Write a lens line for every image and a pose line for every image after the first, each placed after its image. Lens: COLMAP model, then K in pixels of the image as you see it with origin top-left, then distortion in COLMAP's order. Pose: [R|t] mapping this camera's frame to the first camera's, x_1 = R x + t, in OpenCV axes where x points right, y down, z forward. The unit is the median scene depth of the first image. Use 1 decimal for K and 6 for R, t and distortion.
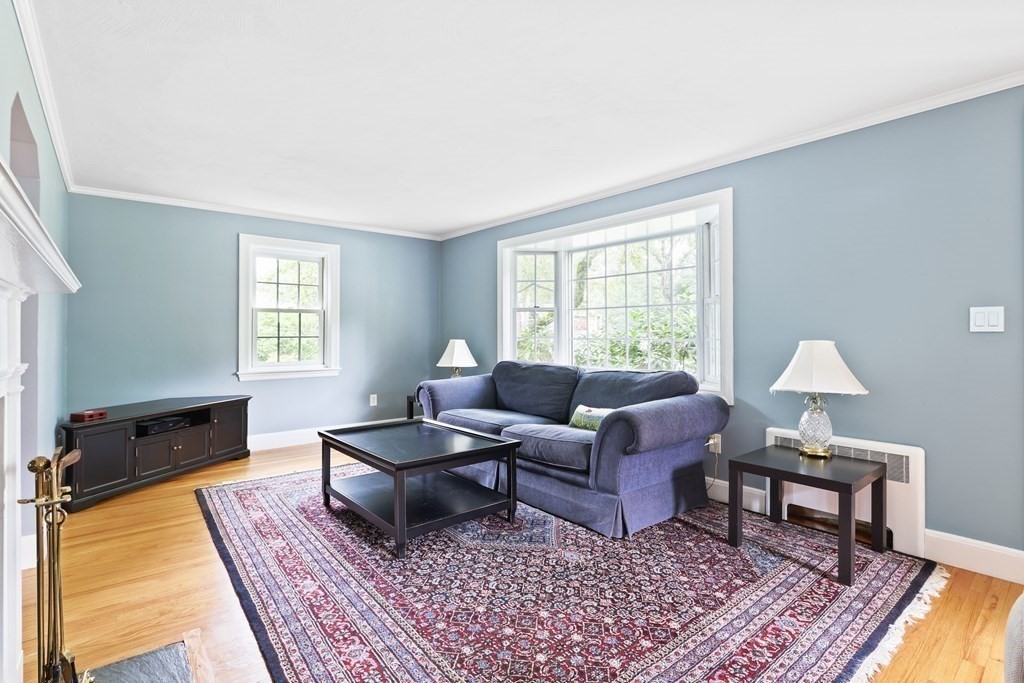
lens RADIAL K [[479.8, 0, 509.5], [0, 479.8, 333.5], [0, 0, 1]] dist [0.000842, -0.000599]
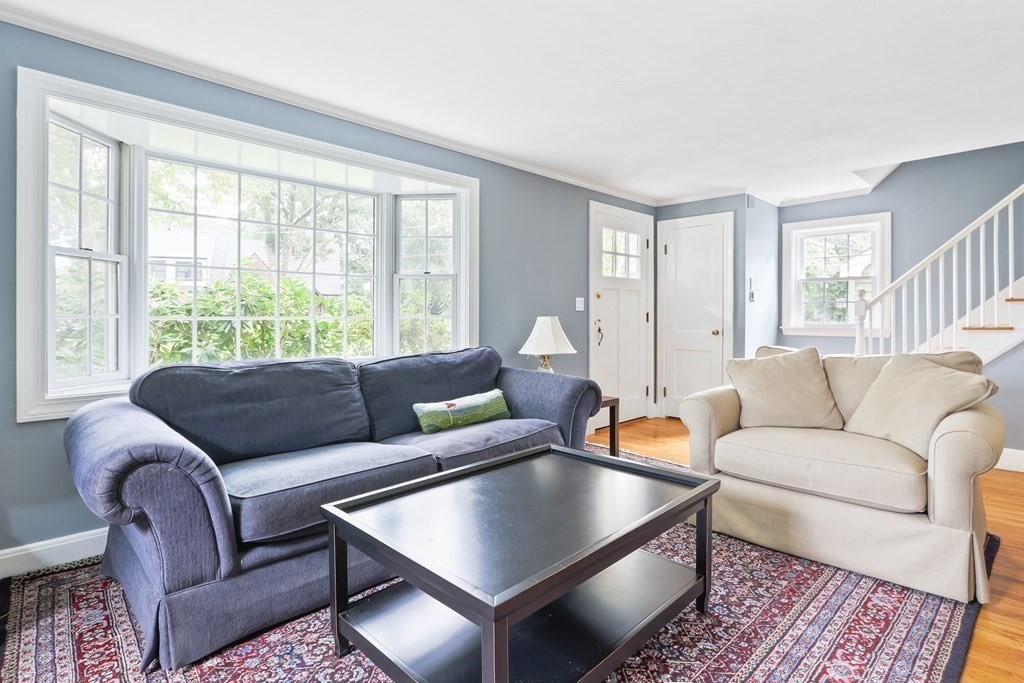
lens RADIAL K [[524.2, 0, 505.1], [0, 524.2, 334.7], [0, 0, 1]] dist [-0.005519, 0.002767]
pose [[-0.085982, -0.033420, 0.995736, -1.039685], [0.002125, 0.999429, 0.033727, 0.017048], [-0.996294, 0.005016, -0.085862, 1.445479]]
